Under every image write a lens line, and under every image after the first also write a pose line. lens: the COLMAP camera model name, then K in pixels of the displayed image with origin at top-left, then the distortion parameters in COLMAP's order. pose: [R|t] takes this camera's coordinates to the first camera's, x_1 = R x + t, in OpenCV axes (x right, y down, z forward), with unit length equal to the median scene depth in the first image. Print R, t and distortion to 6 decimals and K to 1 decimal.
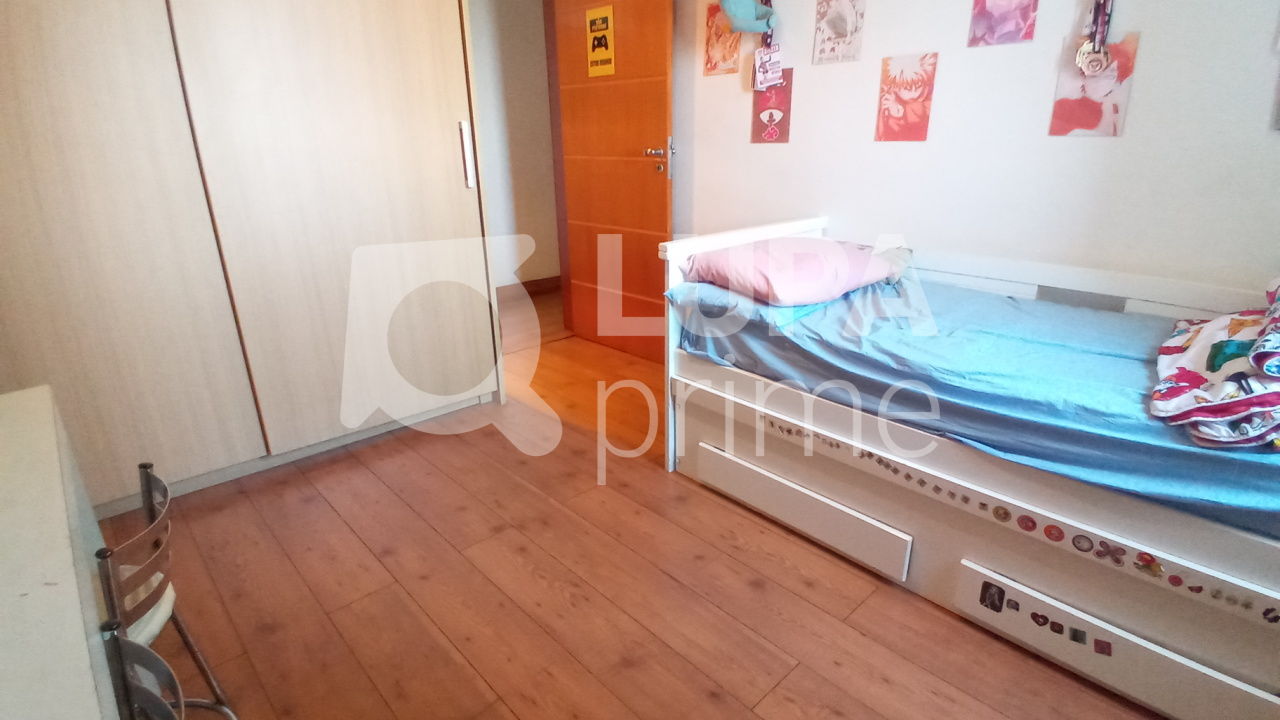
lens RADIAL K [[627.6, 0, 621.8], [0, 627.6, 370.9], [0, 0, 1]] dist [0.004578, -0.027439]
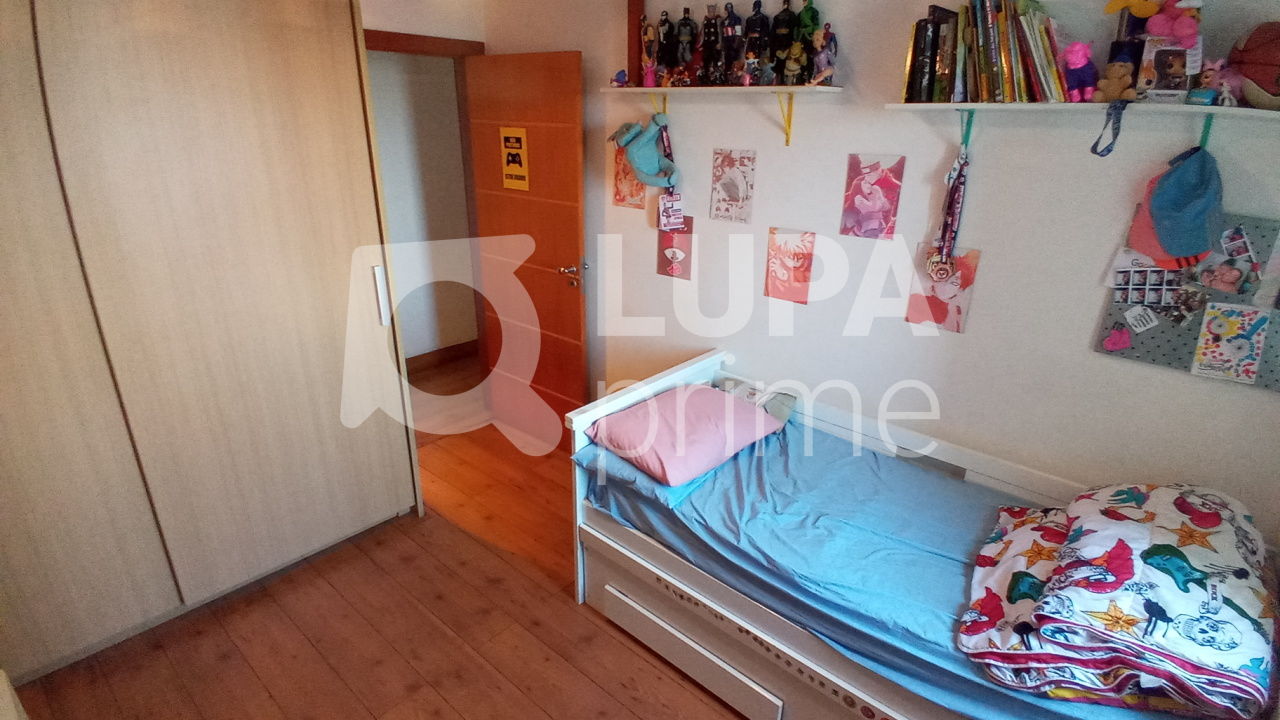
lens RADIAL K [[627.6, 0, 629.6], [0, 627.6, 363.3], [0, 0, 1]] dist [0.004578, -0.027439]
pose [[0.992728, -0.007530, 0.120142, 0.038933], [0.005444, 0.999829, 0.017684, -0.295908], [-0.120254, -0.016901, 0.992599, -0.077376]]
